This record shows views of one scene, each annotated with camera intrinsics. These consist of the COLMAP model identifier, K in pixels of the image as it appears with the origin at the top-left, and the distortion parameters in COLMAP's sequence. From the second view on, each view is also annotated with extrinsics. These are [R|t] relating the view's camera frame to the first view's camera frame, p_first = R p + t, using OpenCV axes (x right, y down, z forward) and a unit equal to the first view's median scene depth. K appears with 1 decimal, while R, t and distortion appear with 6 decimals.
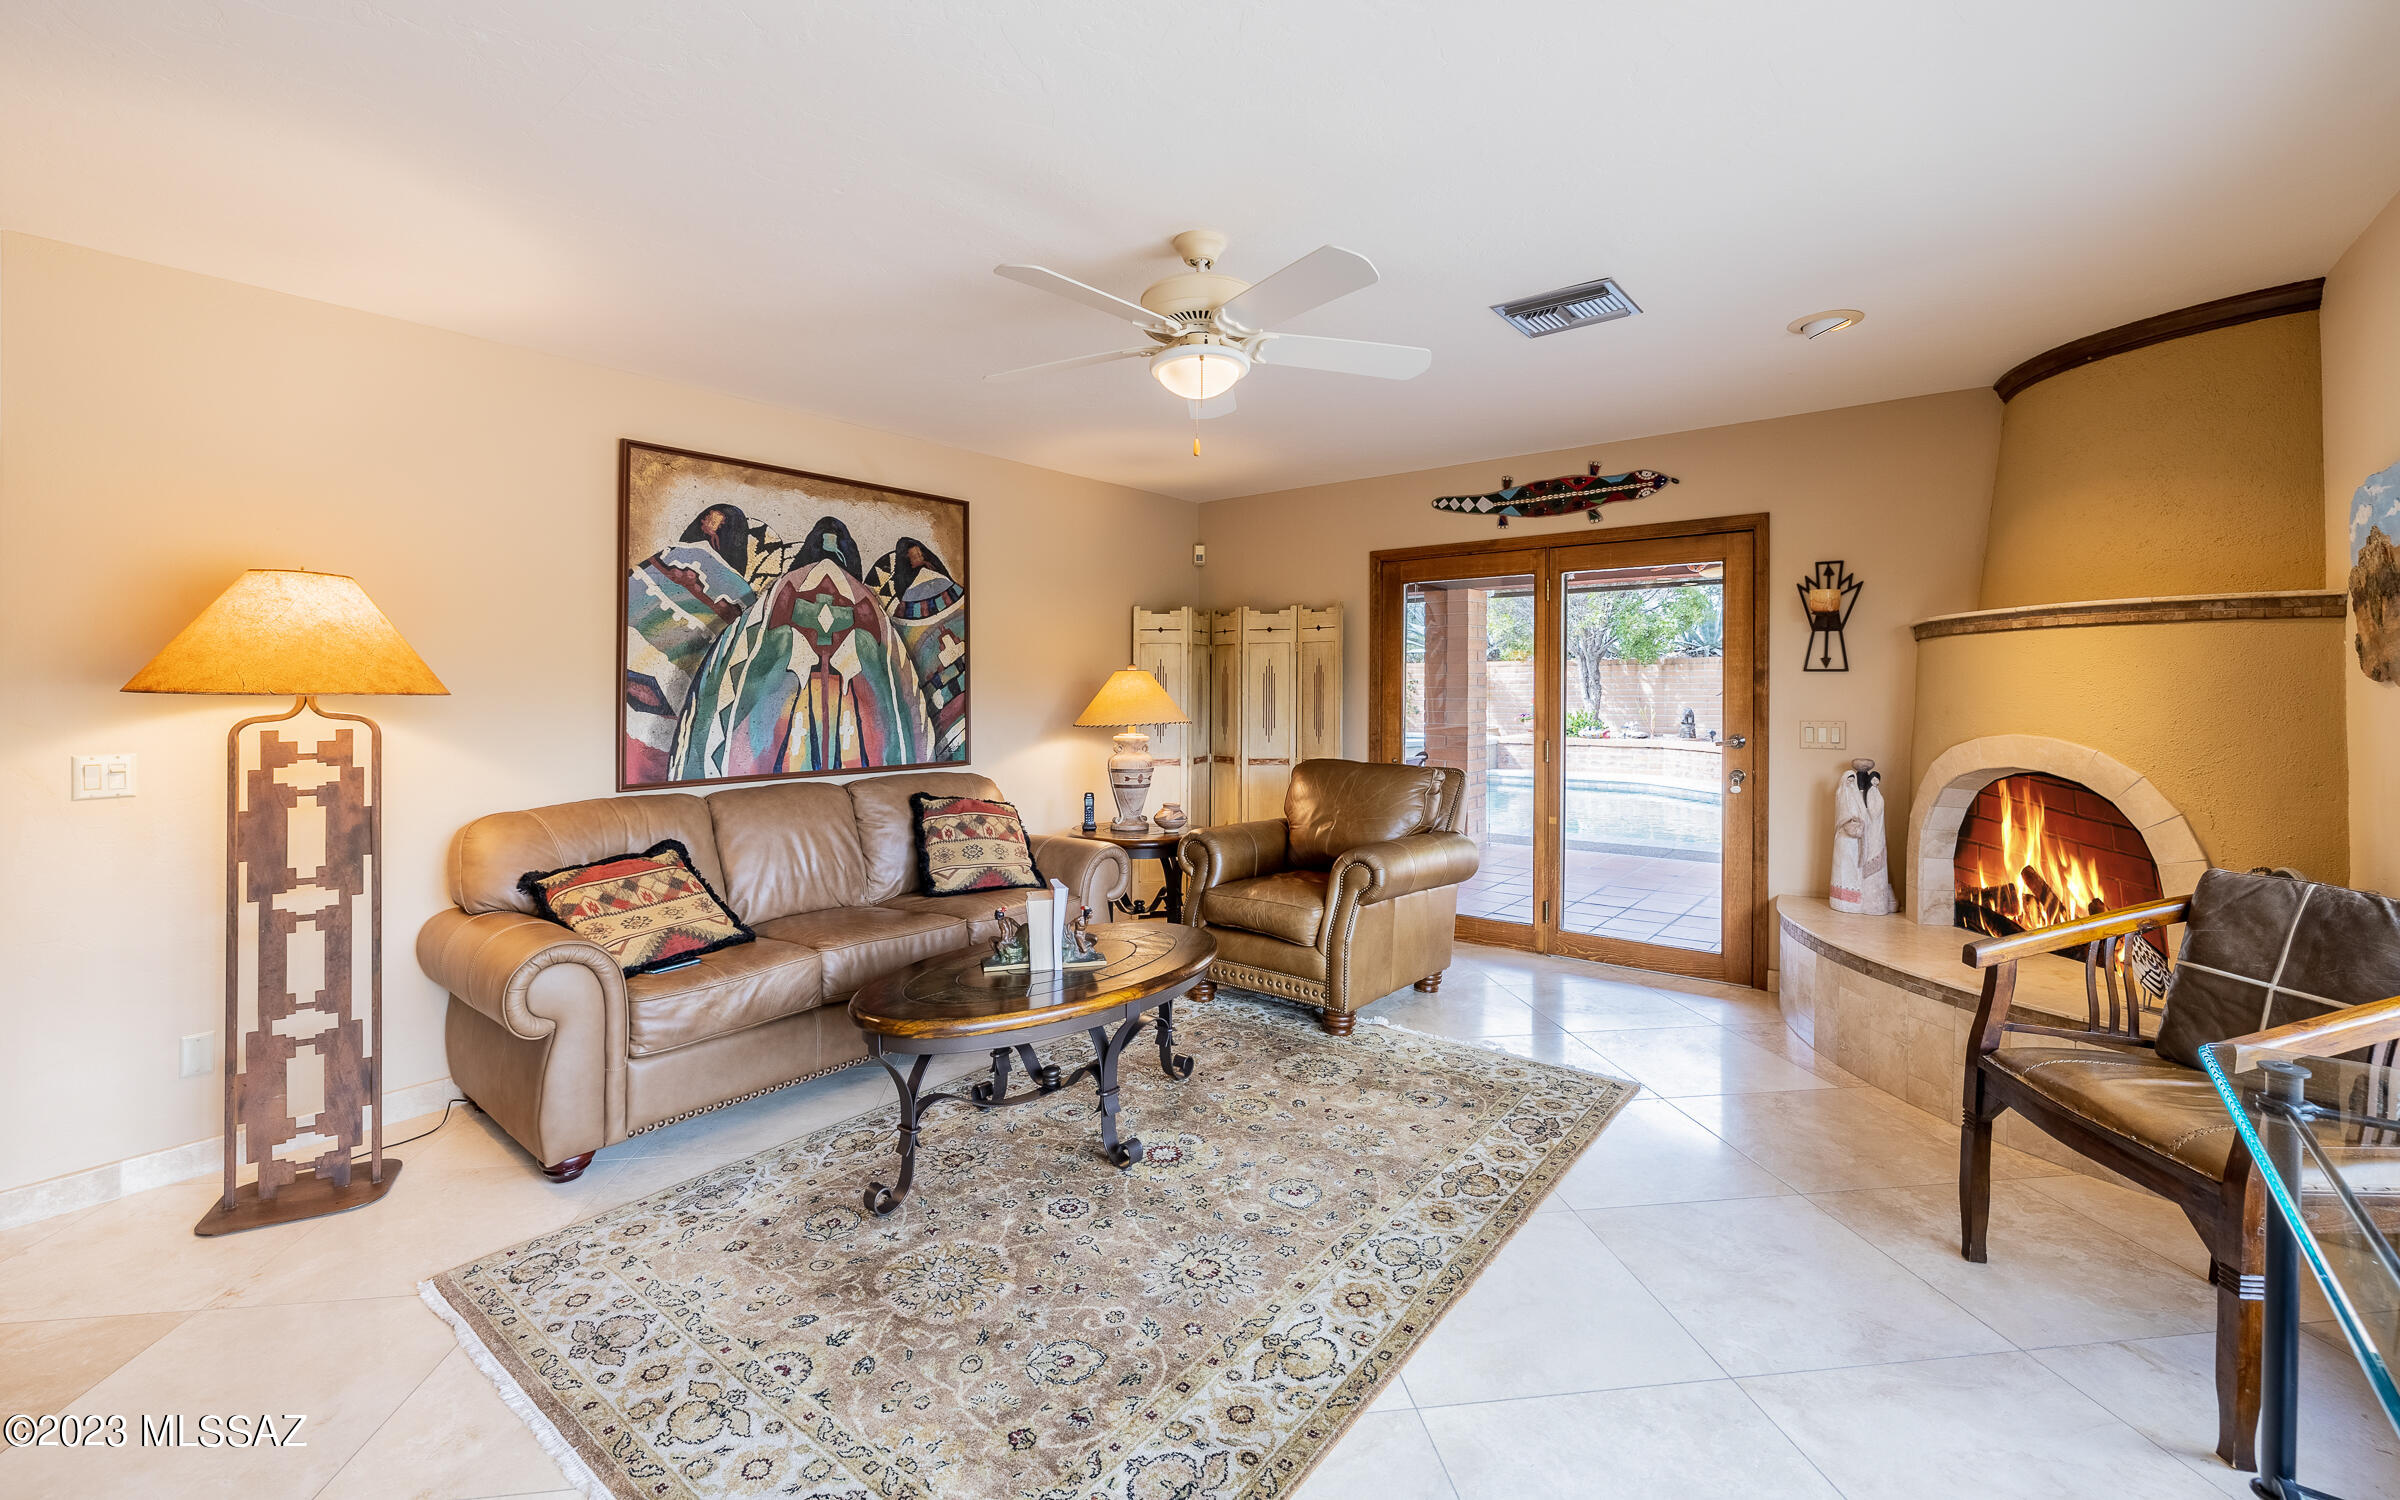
lens RADIAL K [[1012.3, 0, 1197.5], [0, 1012.3, 687.6], [0, 0, 1]] dist [-0.001211, -0.000167]
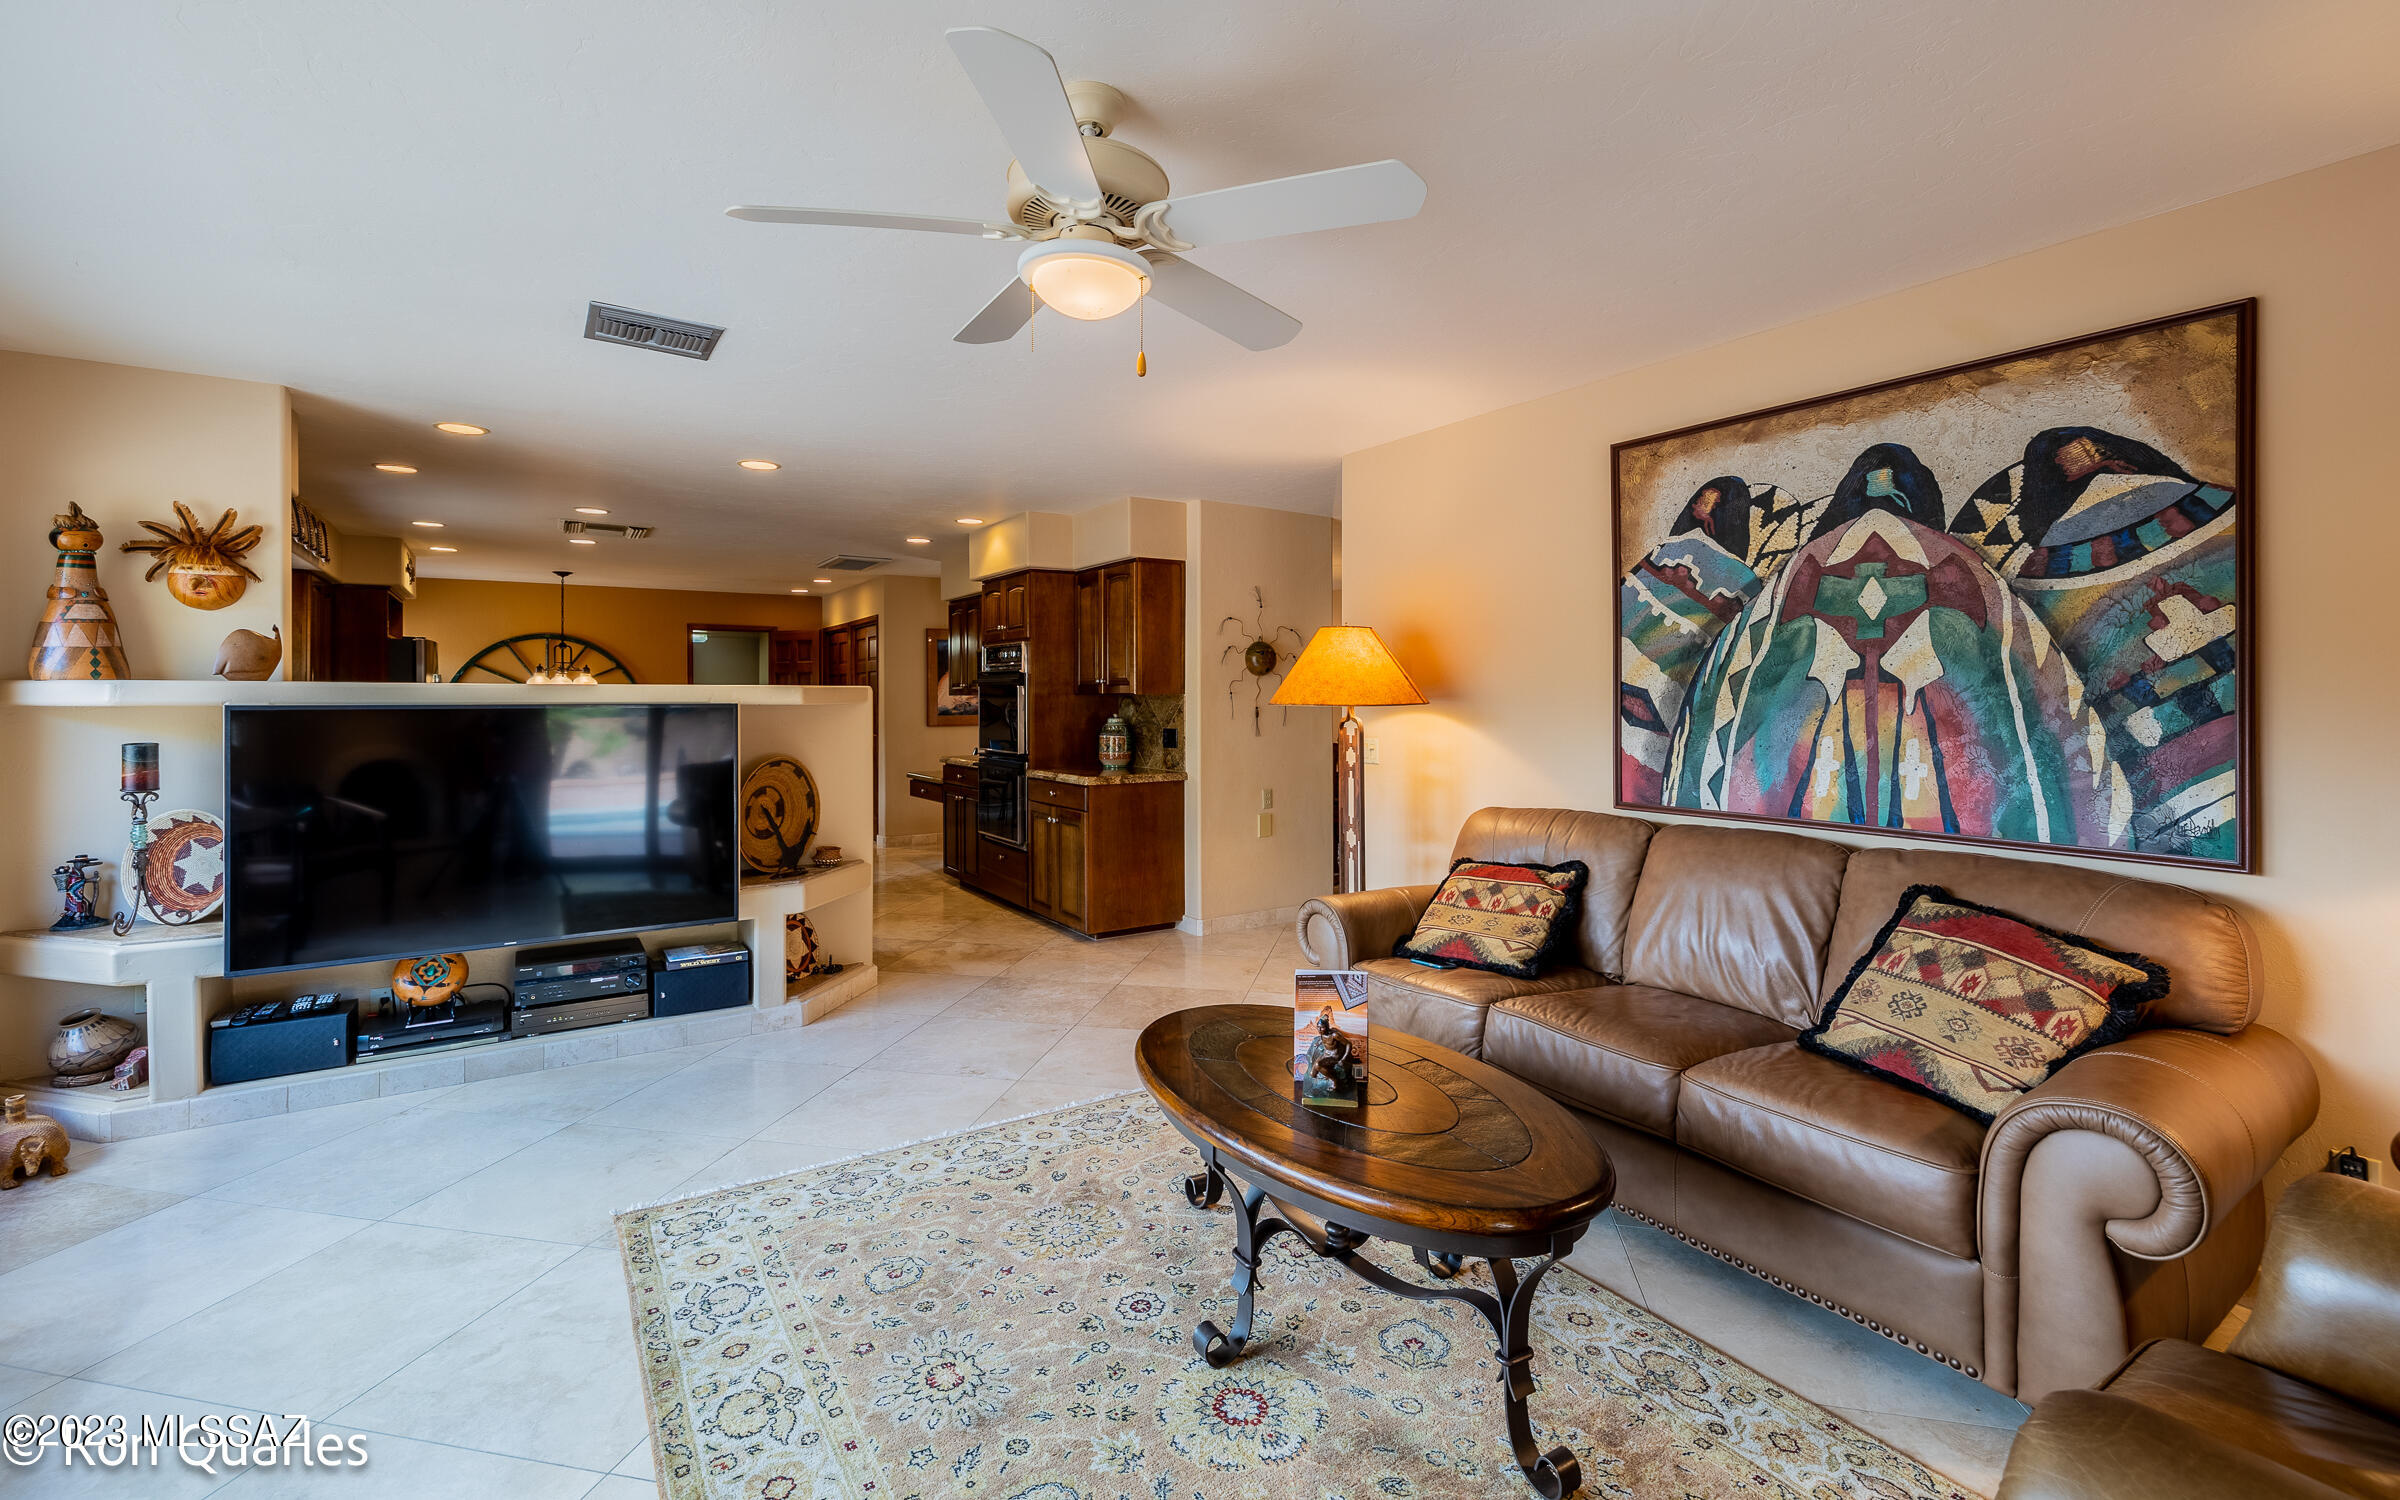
lens RADIAL K [[1012.3, 0, 1197.5], [0, 1012.3, 687.6], [0, 0, 1]] dist [-0.001211, -0.000167]
pose [[-0.318818, -0.007905, -0.947783, 0.420795], [-0.000918, 0.999967, -0.008032, -0.003999], [0.947816, -0.001691, -0.318815, 0.817642]]
